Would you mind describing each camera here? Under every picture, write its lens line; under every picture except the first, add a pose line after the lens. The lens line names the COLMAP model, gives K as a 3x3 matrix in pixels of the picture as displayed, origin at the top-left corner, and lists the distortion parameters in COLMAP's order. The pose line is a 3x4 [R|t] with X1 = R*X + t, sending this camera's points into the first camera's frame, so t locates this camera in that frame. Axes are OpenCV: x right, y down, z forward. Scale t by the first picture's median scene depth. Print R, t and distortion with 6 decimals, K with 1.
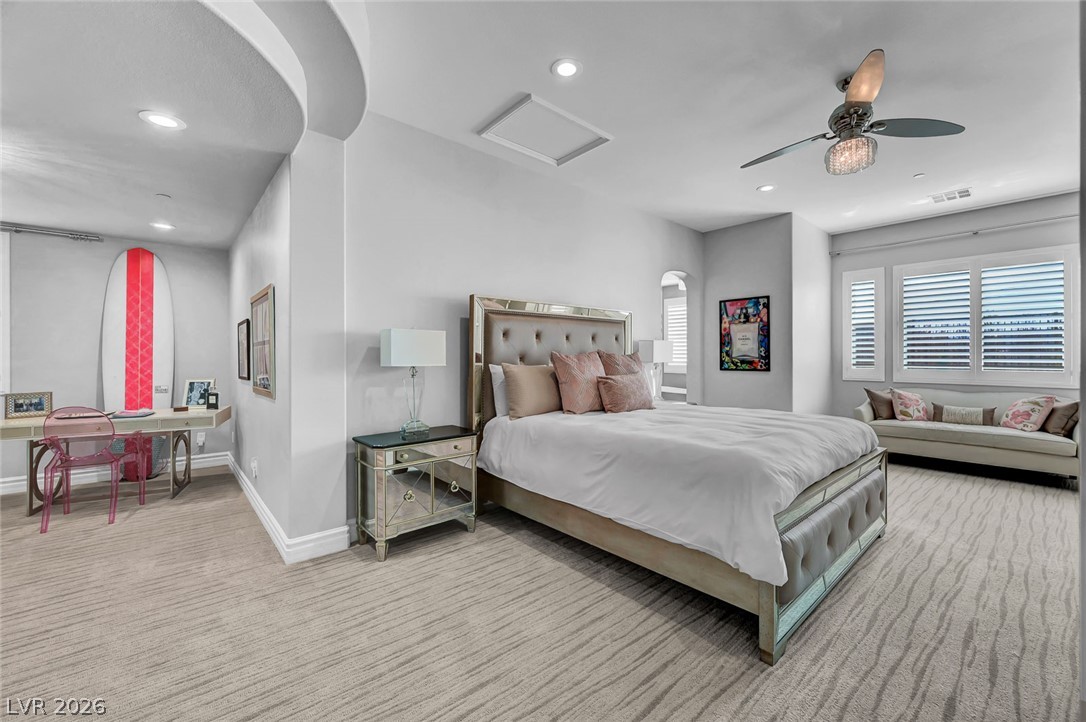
lens RADIAL K [[431.9, 0, 547.6], [0, 431.9, 357.5], [0, 0, 1]] dist [-0.002127, 0.000169]
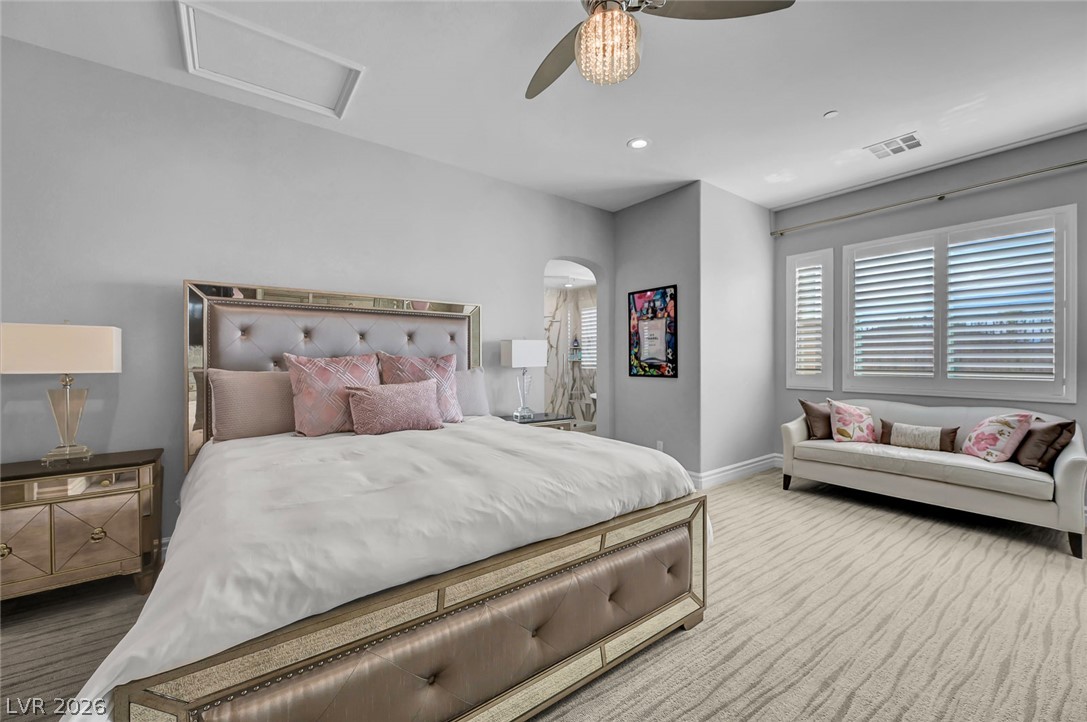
lens RADIAL K [[432.3, 0, 547.8], [0, 432.3, 362.9], [0, 0, 1]] dist [-0.002127, 0.000169]
pose [[0.997465, -0.000520, -0.071157, 0.385535], [0.000836, 0.999990, 0.004402, -0.000206], [0.071154, -0.004451, 0.997455, 0.202267]]
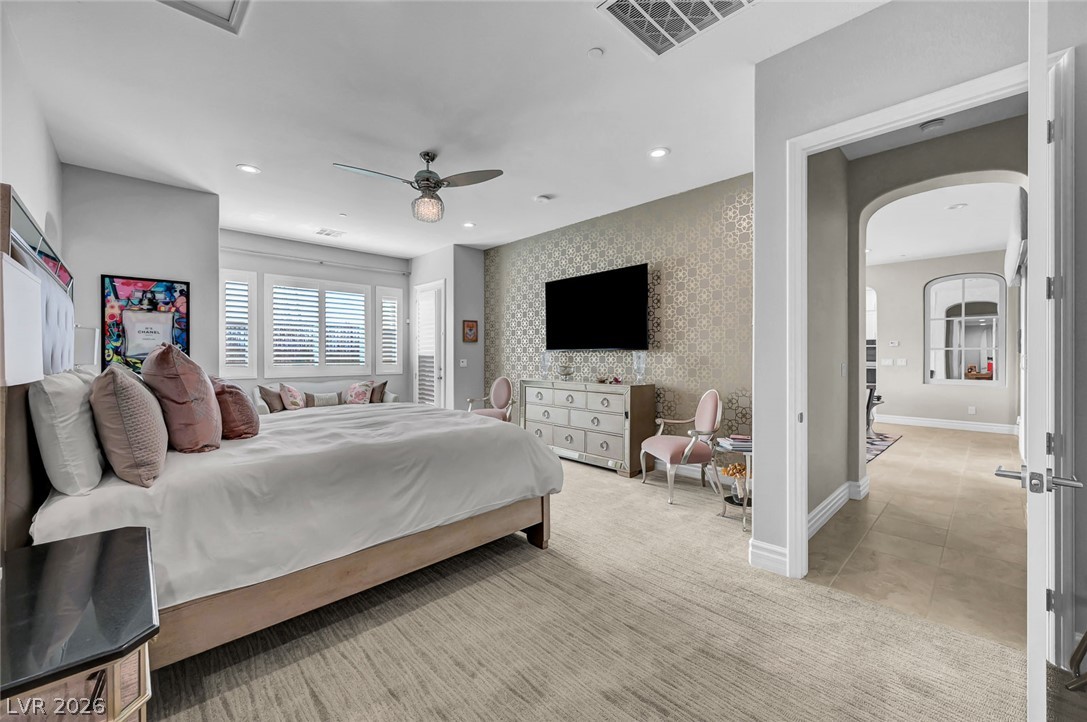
lens RADIAL K [[432.3, 0, 542.5], [0, 432.3, 354.4], [0, 0, 1]] dist [-0.002127, 0.000169]
pose [[-0.043692, 0.002771, 0.999041, -0.410943], [0.003145, 0.999992, -0.002636, 0.001052], [-0.999040, 0.003026, -0.043700, 0.411693]]
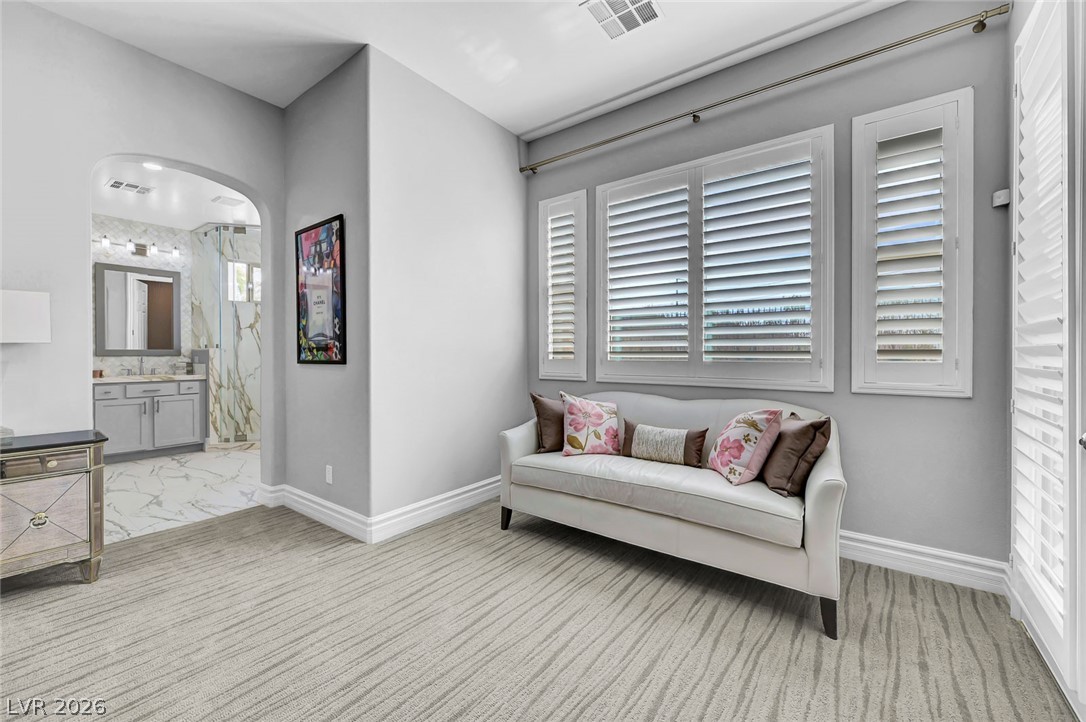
lens RADIAL K [[431.9, 0, 552.2], [0, 431.9, 356.5], [0, 0, 1]] dist [-0.002127, 0.000169]
pose [[0.976357, -0.002414, 0.216150, 0.751167], [0.001577, 0.999991, 0.004041, 0.024400], [-0.216158, -0.003605, 0.976352, 0.529803]]
